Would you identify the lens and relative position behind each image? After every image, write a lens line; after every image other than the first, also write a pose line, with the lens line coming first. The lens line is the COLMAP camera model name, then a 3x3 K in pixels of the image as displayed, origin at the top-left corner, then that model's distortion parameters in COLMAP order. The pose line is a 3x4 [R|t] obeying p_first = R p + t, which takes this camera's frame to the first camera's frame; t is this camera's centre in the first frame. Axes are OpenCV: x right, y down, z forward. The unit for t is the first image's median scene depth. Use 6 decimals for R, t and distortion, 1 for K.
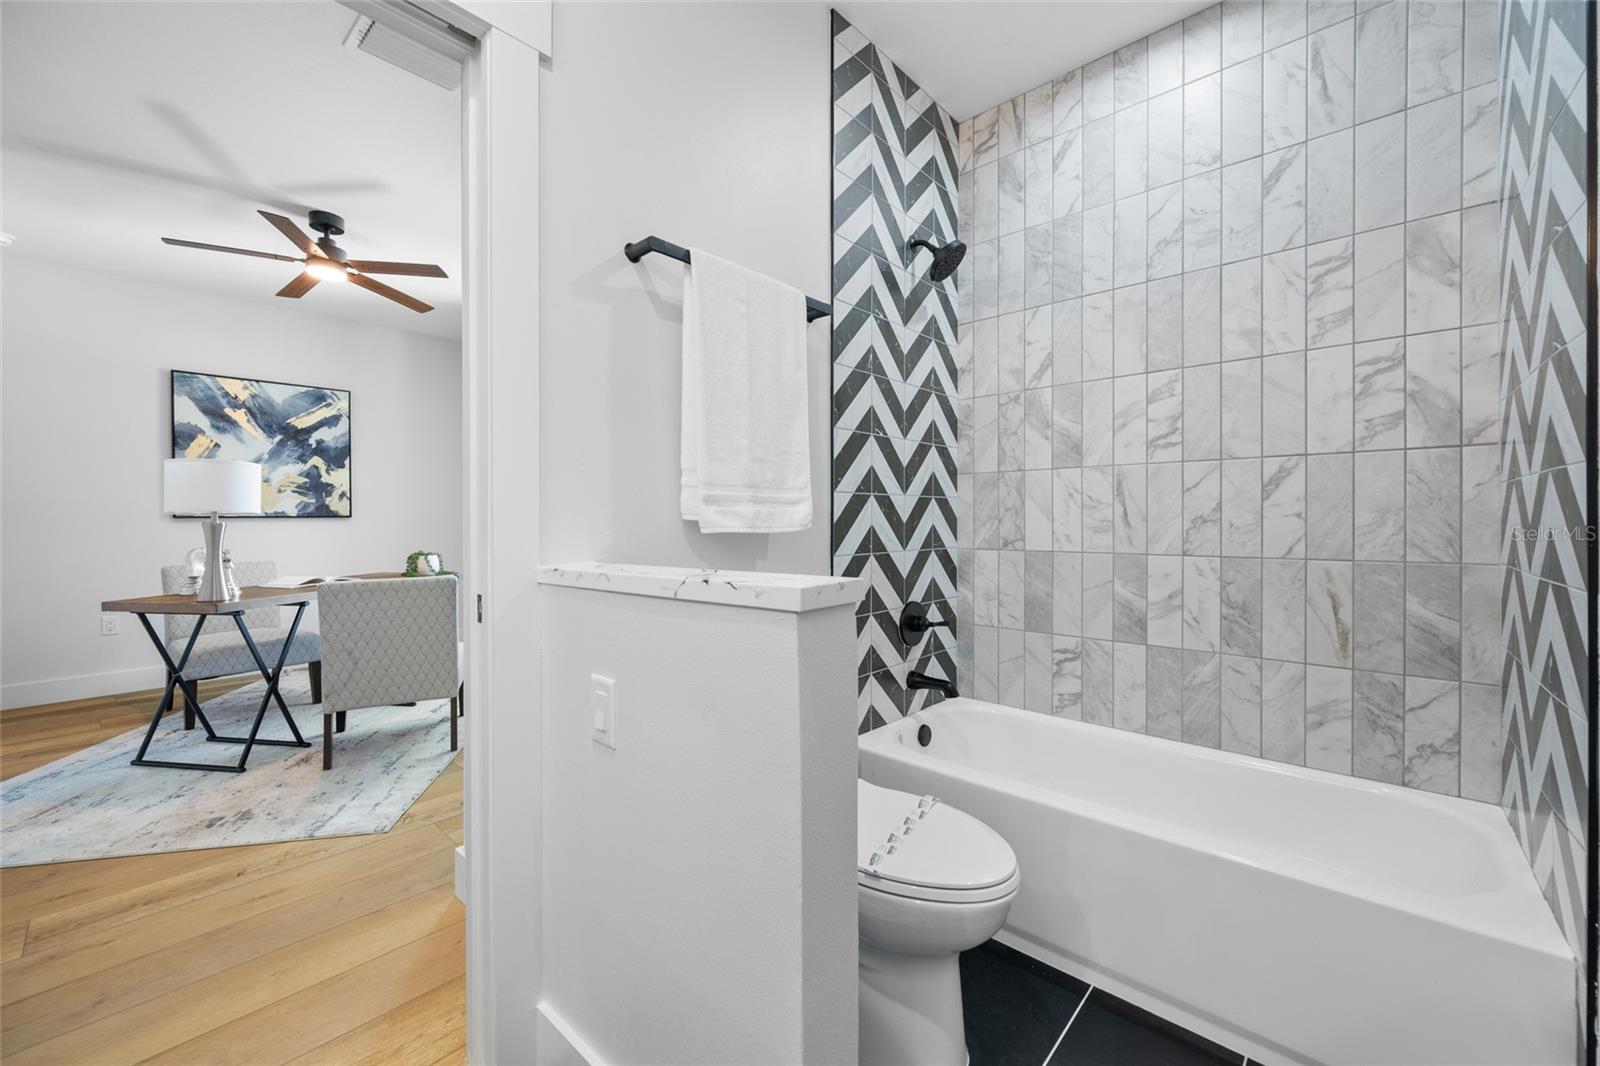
lens RADIAL K [[629.9, 0, 804.5], [0, 629.9, 530.4], [0, 0, 1]] dist [0.003717, -0.001961]
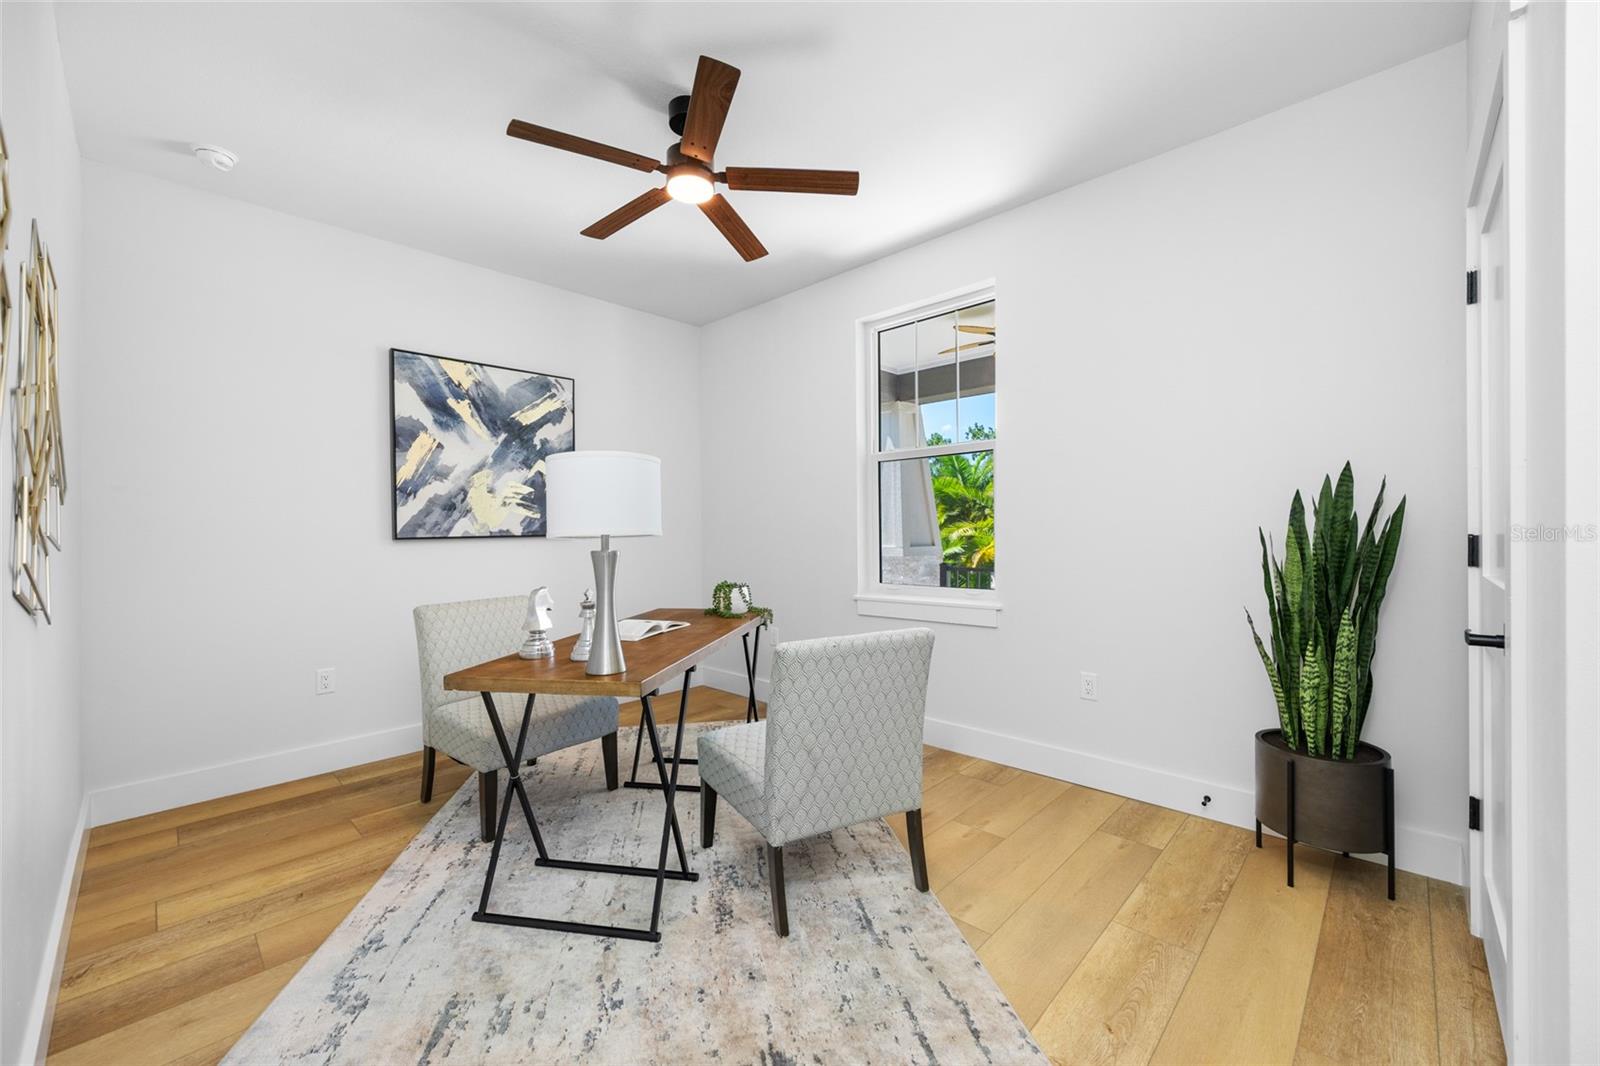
lens RADIAL K [[629.9, 0, 795.4], [0, 629.9, 537.5], [0, 0, 1]] dist [0.003717, -0.001961]
pose [[0.999544, -0.007316, -0.029285, -0.452237], [0.007155, 0.999959, -0.005579, -0.013313], [0.029324, 0.005367, 0.999556, 0.223976]]
